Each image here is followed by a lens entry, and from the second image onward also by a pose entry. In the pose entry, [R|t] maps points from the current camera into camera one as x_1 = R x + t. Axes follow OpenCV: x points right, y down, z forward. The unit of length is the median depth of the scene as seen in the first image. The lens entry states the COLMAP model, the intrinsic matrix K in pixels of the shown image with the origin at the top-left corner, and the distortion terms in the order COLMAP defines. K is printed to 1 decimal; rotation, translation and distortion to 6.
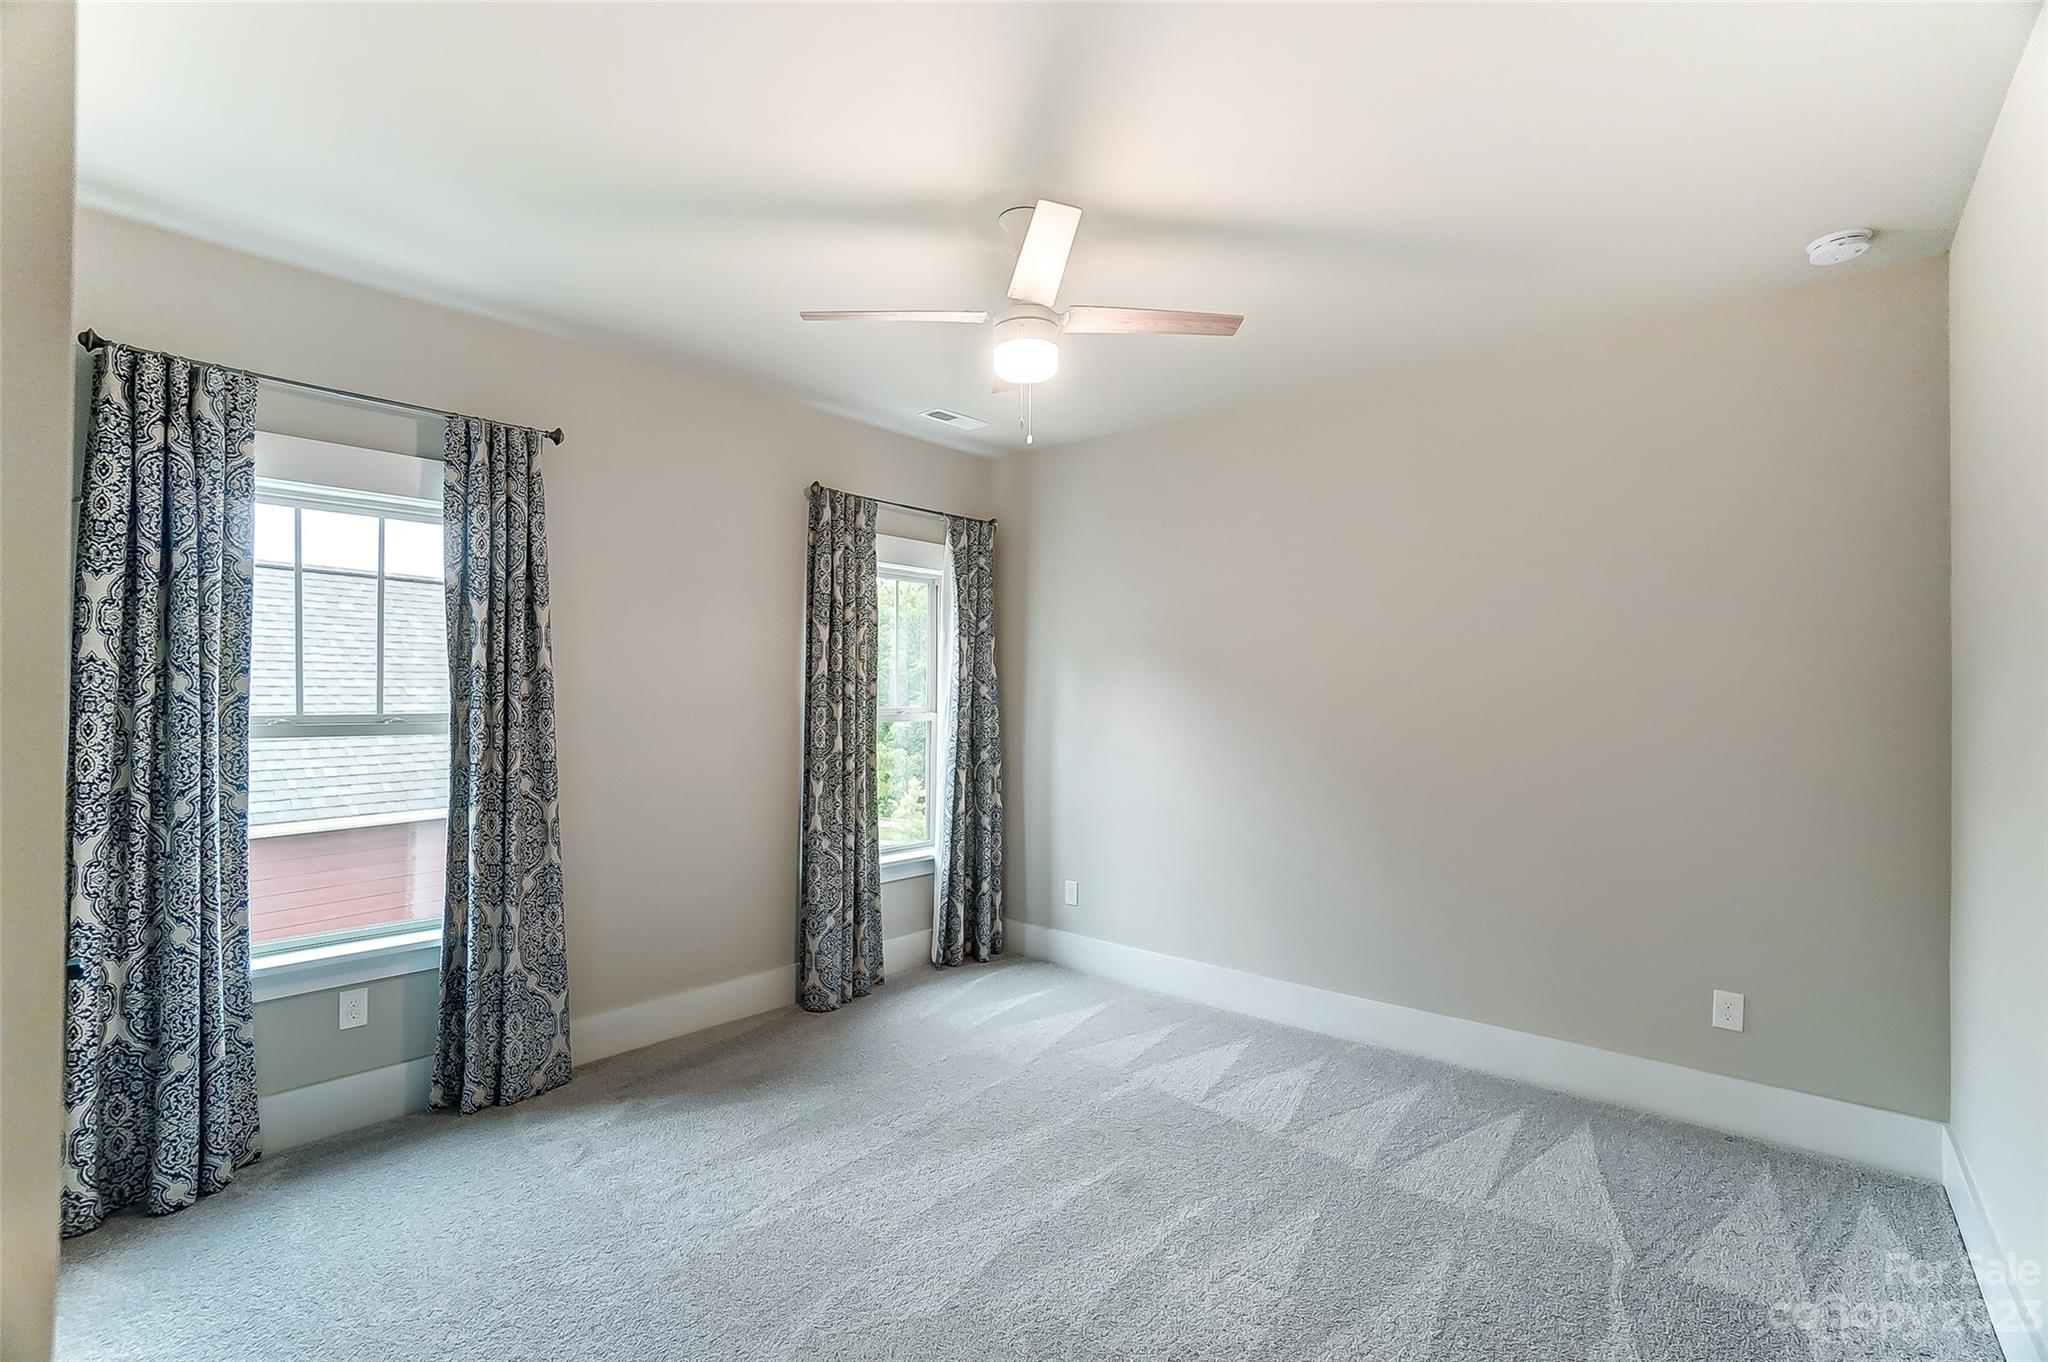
lens RADIAL K [[867.4, 0, 1021.6], [0, 867.4, 679.0], [0, 0, 1]] dist [-0.039369, 0.000050]
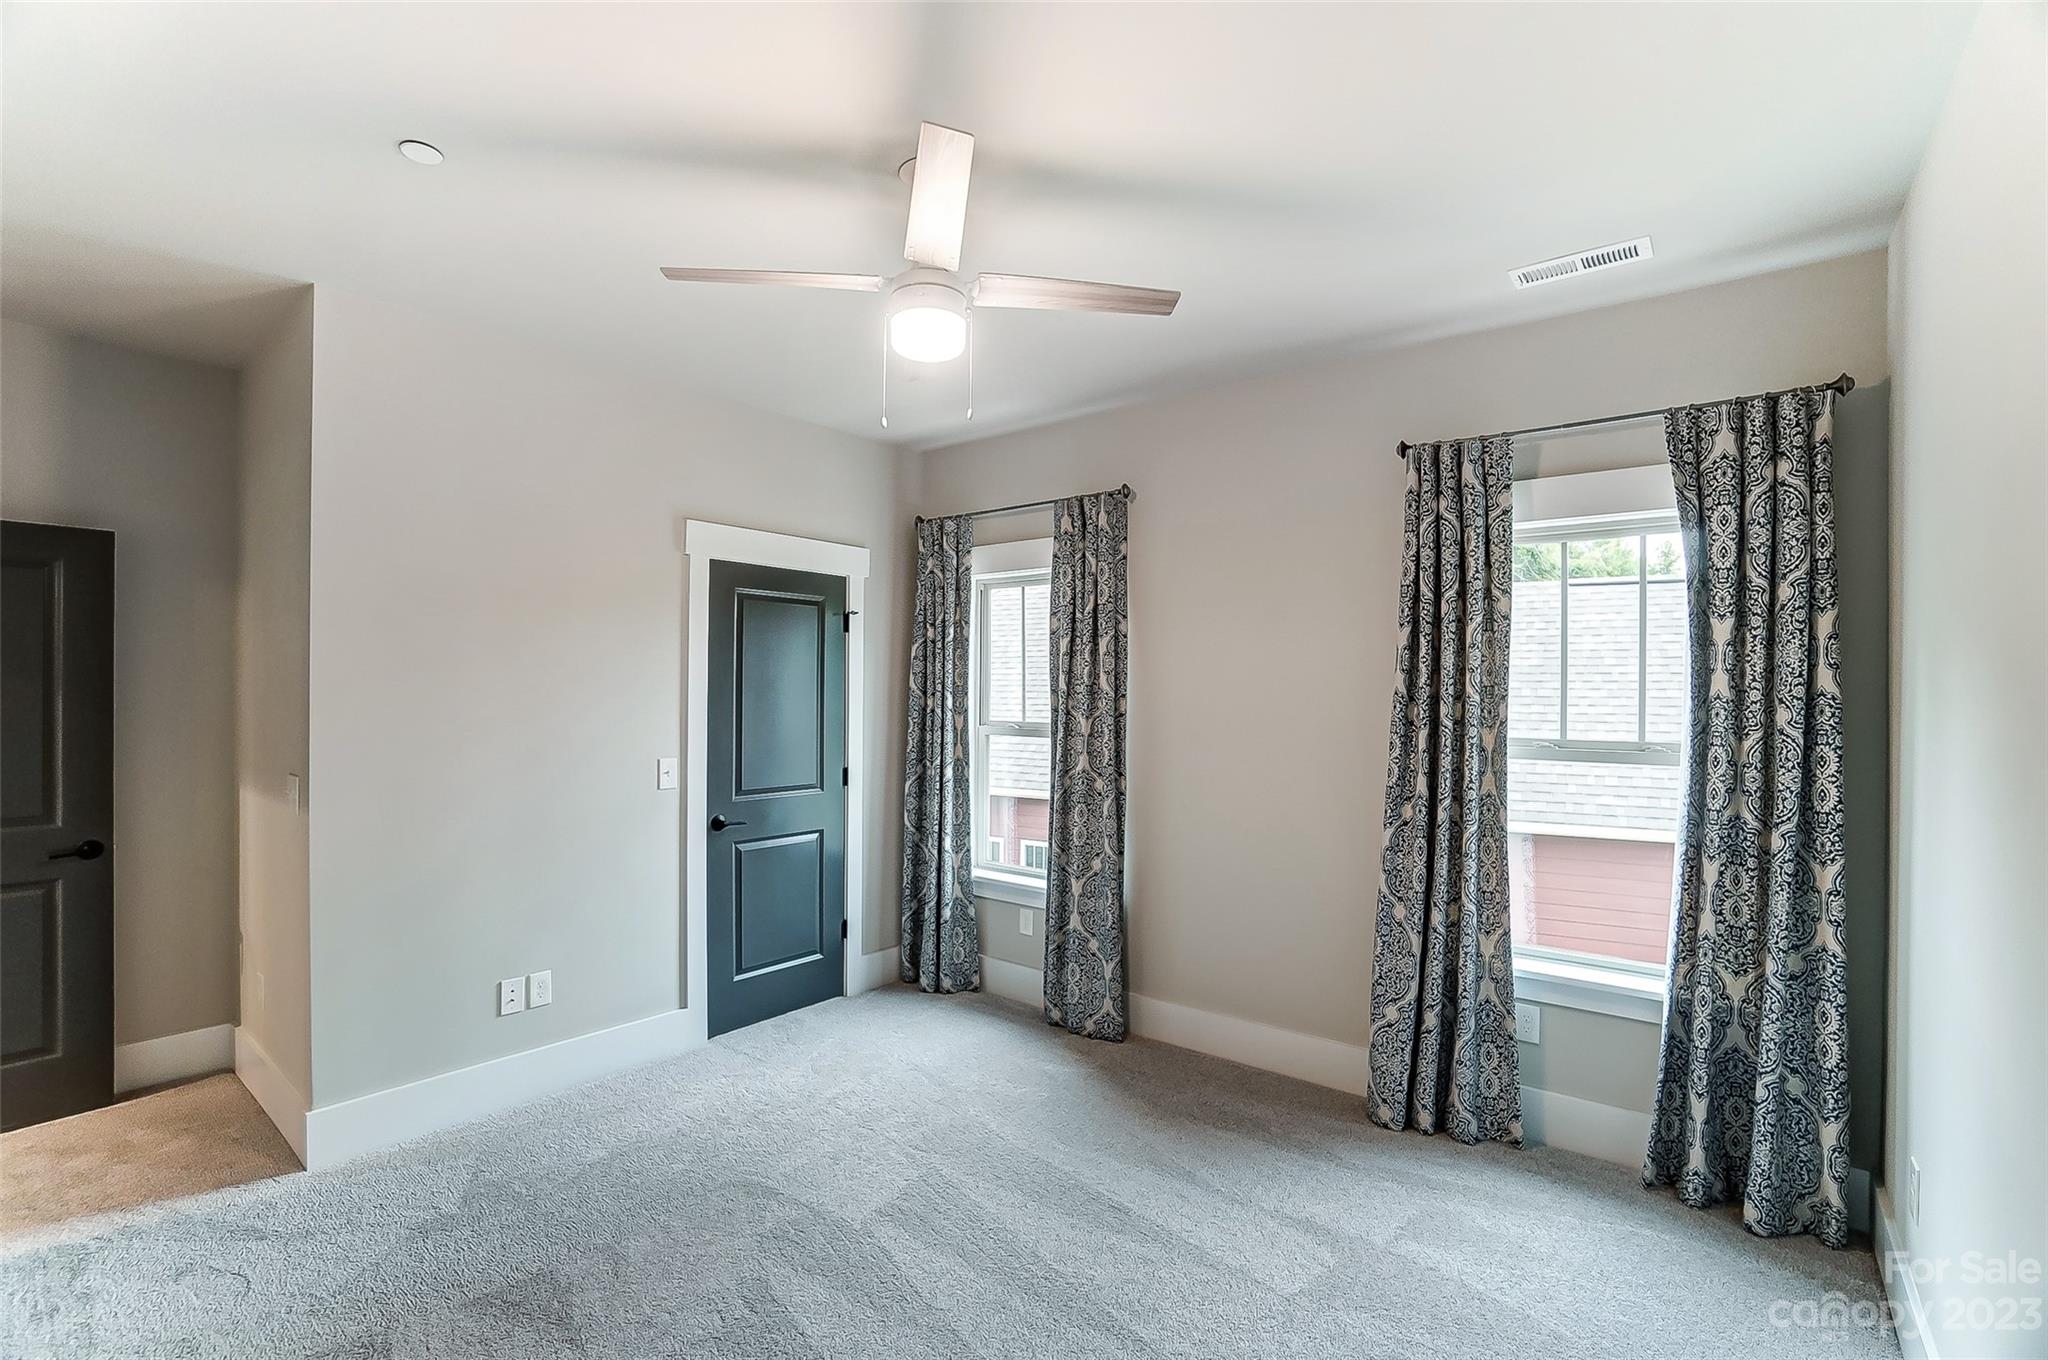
lens RADIAL K [[912.1, 0, 1002.8], [0, 912.1, 692.7], [0, 0, 1]] dist [-0.044593, 0.000518]
pose [[0.041805, -0.017969, -0.998964, 0.249654], [-0.002227, 0.999834, -0.018078, 0.006173], [0.999123, 0.002981, 0.041758, 0.278259]]
